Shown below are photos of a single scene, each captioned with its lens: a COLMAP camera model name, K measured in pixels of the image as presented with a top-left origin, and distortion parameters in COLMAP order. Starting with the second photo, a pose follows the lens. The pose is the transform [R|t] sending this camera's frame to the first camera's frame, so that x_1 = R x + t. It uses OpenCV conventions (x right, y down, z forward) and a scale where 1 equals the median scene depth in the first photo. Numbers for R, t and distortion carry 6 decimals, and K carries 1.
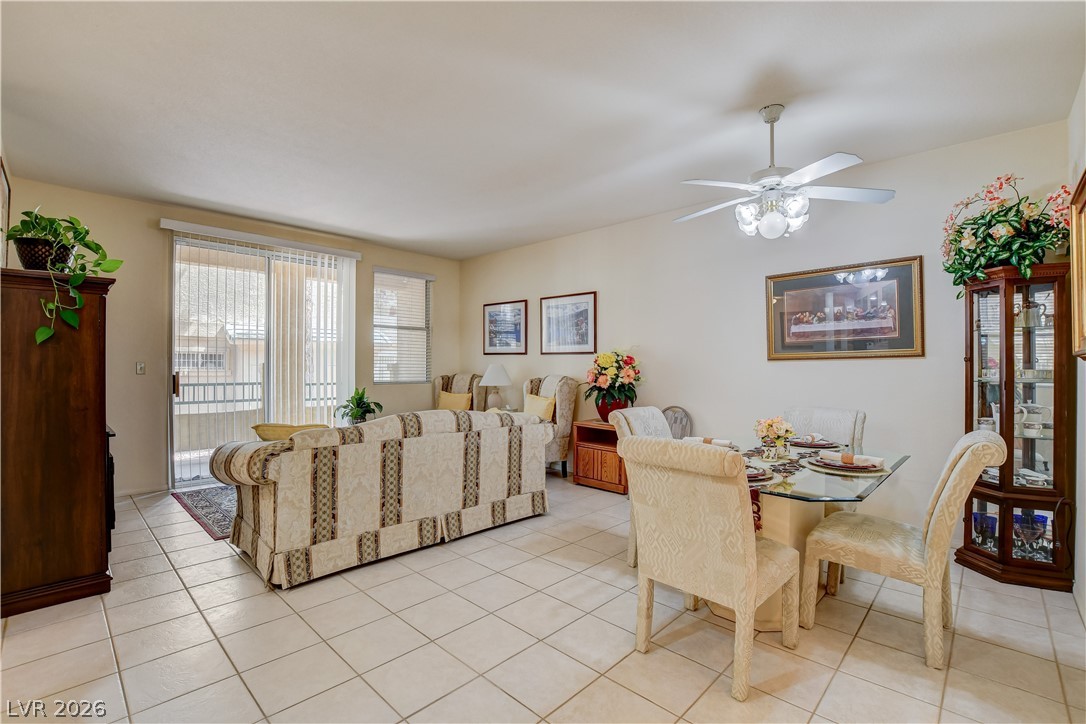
lens RADIAL K [[491.0, 0, 545.6], [0, 491.0, 366.6], [0, 0, 1]] dist [-0.019586, -0.000162]
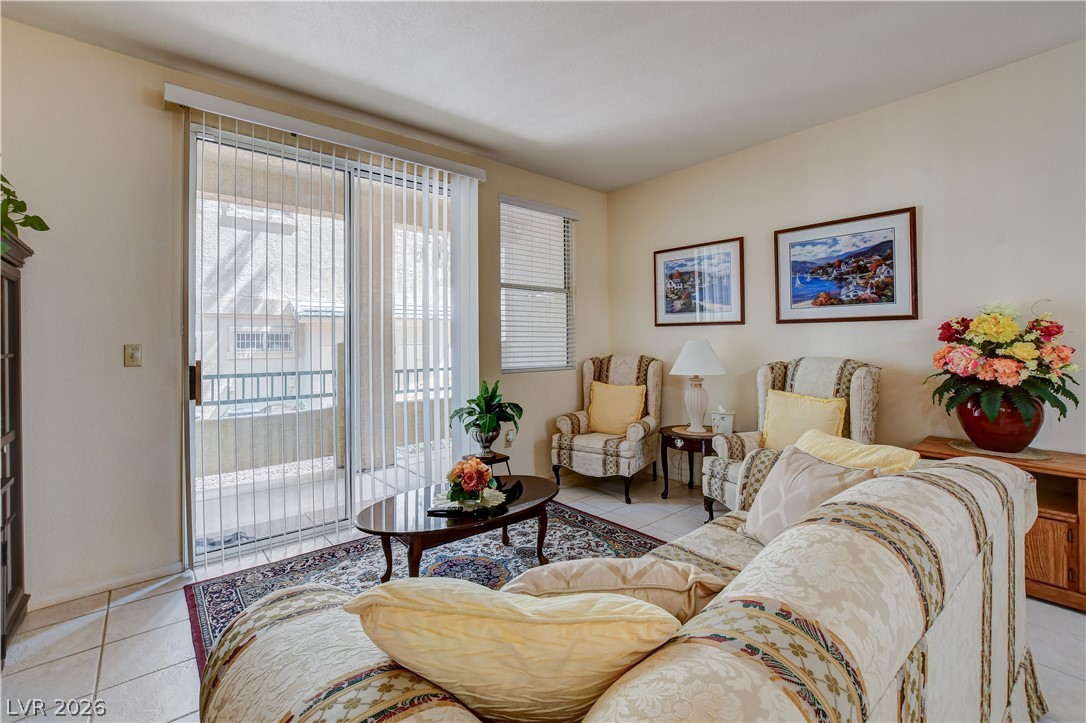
lens RADIAL K [[472.8, 0, 546.5], [0, 472.8, 338.0], [0, 0, 1]] dist [-0.001051, 0.000056]
pose [[0.995642, -0.013890, -0.092214, -0.235962], [0.012887, 0.999851, -0.011468, -0.003172], [0.092360, 0.010230, 0.995673, 0.378287]]
